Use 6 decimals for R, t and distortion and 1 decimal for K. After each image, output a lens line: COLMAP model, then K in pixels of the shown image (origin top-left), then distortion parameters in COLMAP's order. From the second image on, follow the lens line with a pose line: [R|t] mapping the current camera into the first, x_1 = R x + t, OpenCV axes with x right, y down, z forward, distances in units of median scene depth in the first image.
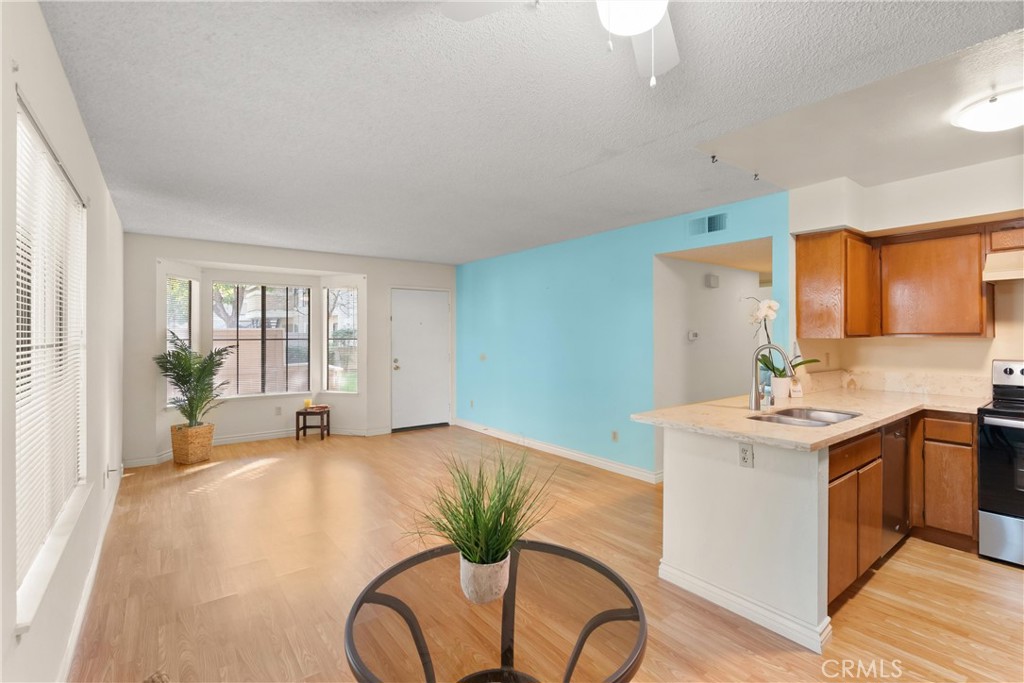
lens RADIAL K [[465.5, 0, 513.6], [0, 465.5, 332.4], [0, 0, 1]] dist [-0.009179, 0.003602]
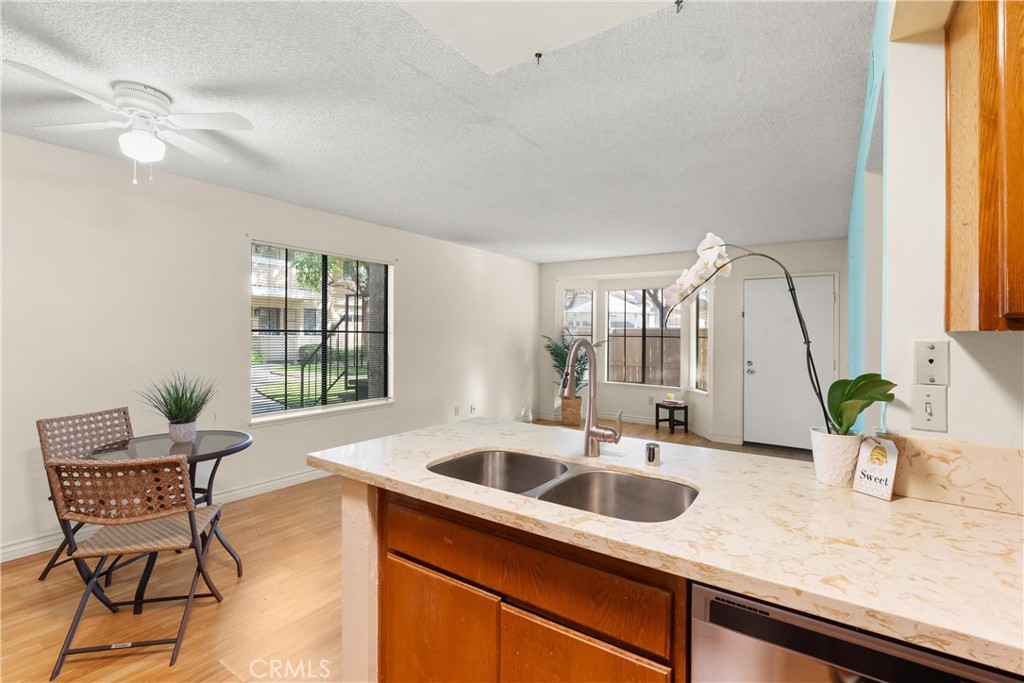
lens RADIAL K [[471.7, 0, 507.5], [0, 471.7, 332.9], [0, 0, 1]] dist [-0.008713, 0.002634]
pose [[0.309344, 0.002844, -0.950946, 0.875811], [-0.006855, 0.999976, 0.000761, 0.015769], [0.950925, 0.006283, 0.309356, 0.620459]]
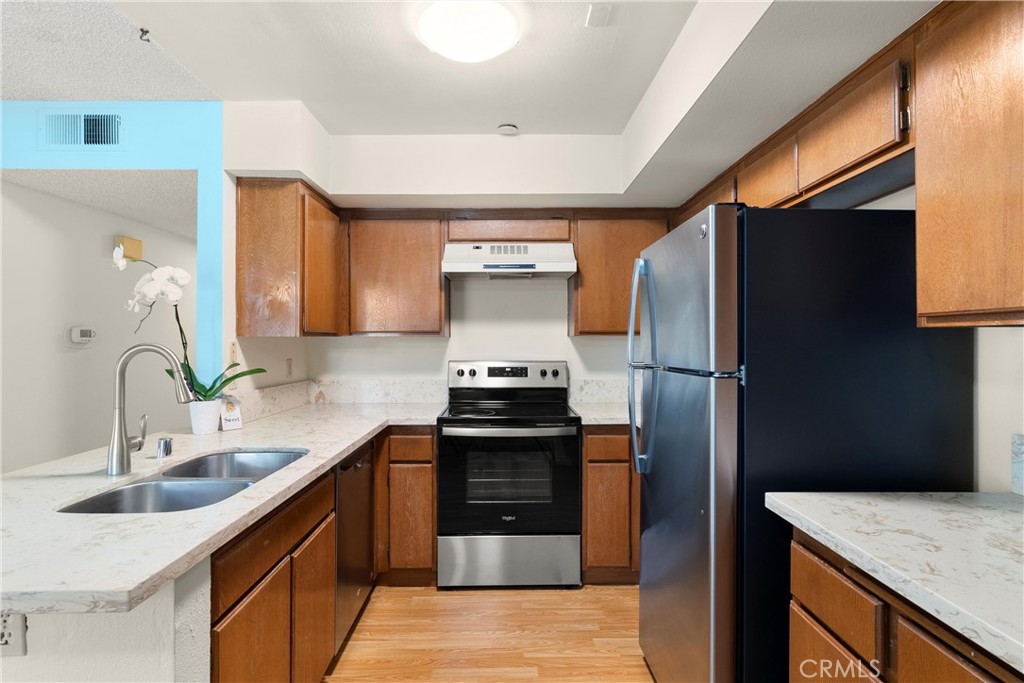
lens RADIAL K [[509.3, 0, 510.7], [0, 509.3, 341.8], [0, 0, 1]] dist [-0.005249, 0.002370]
pose [[0.598440, 0.000504, 0.801167, 0.282907], [-0.004872, 0.999984, 0.003010, 0.016520], [-0.801153, -0.005705, 0.598433, 0.281432]]
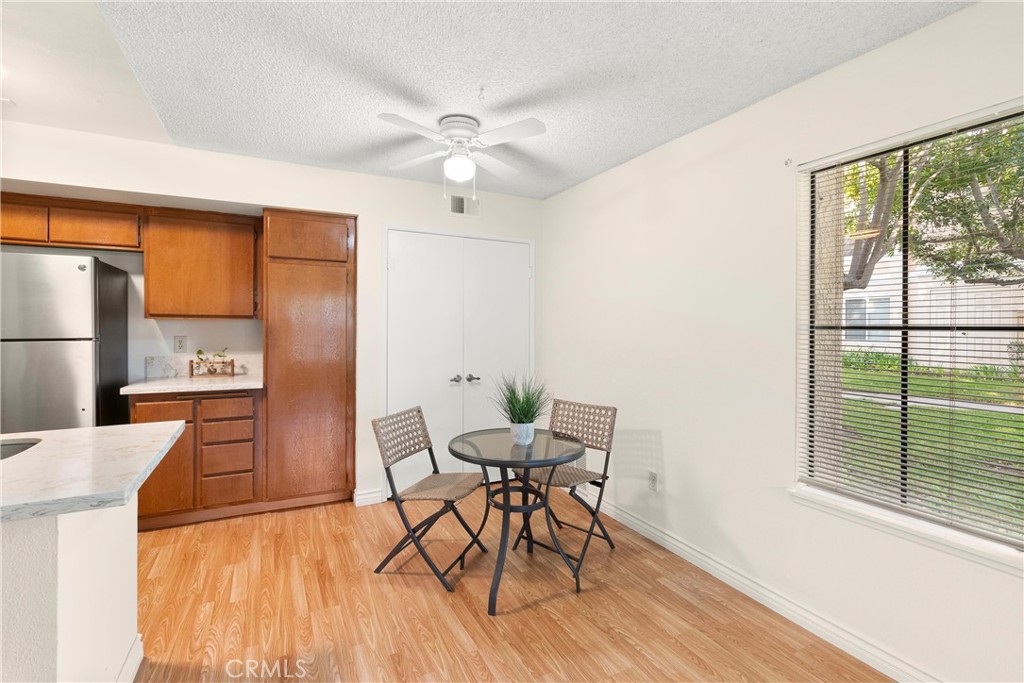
lens RADIAL K [[471.7, 0, 515.0], [0, 471.7, 332.9], [0, 0, 1]] dist [-0.008713, 0.002634]
pose [[-0.985023, -0.010449, 0.172103, -0.135692], [-0.009281, 0.999928, 0.007590, 0.020593], [-0.172170, 0.005879, -0.985050, 1.083772]]
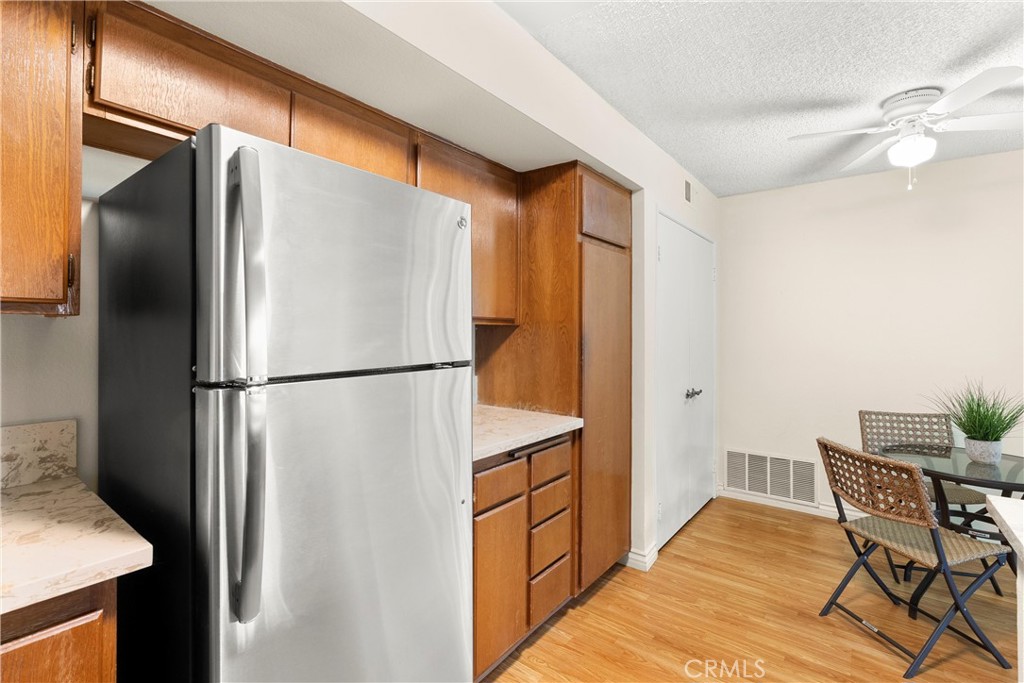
lens RADIAL K [[471.7, 0, 507.7], [0, 471.7, 331.8], [0, 0, 1]] dist [-0.008713, 0.002634]
pose [[-0.966158, -0.004649, -0.257909, 0.808659], [-0.003775, 0.999985, -0.003881, 0.017558], [0.257923, -0.002776, -0.966161, 0.825712]]
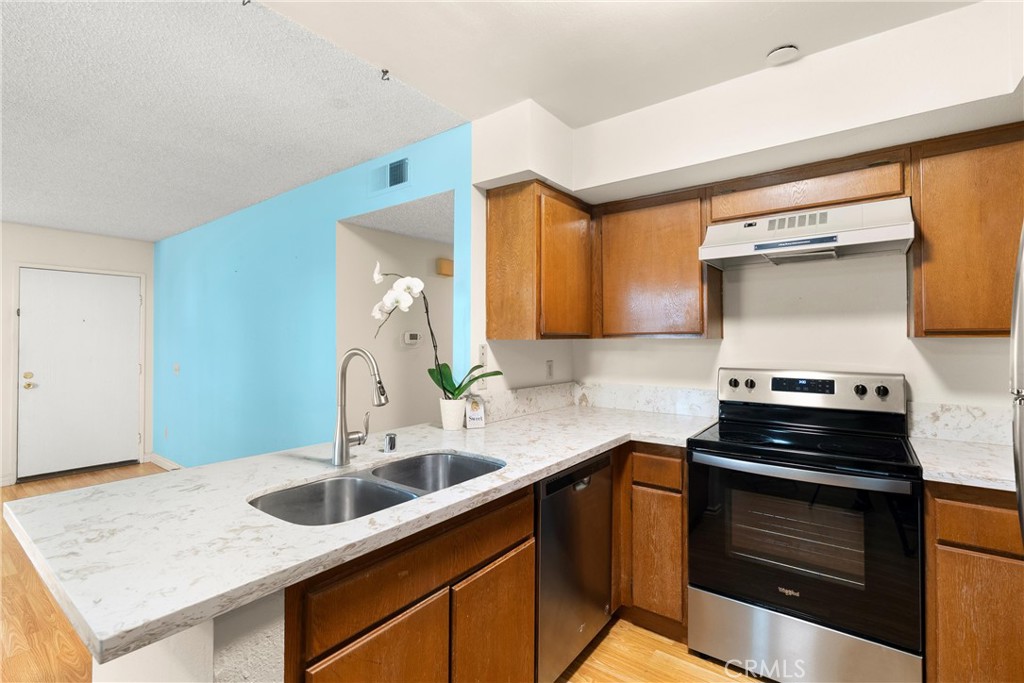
lens RADIAL K [[465.5, 0, 513.2], [0, 465.5, 333.7], [0, 0, 1]] dist [-0.009179, 0.003602]
pose [[0.962820, 0.005851, 0.270080, 0.483383], [-0.003368, 0.999948, -0.009656, 0.010754], [-0.270122, 0.008388, 0.962790, 0.340536]]
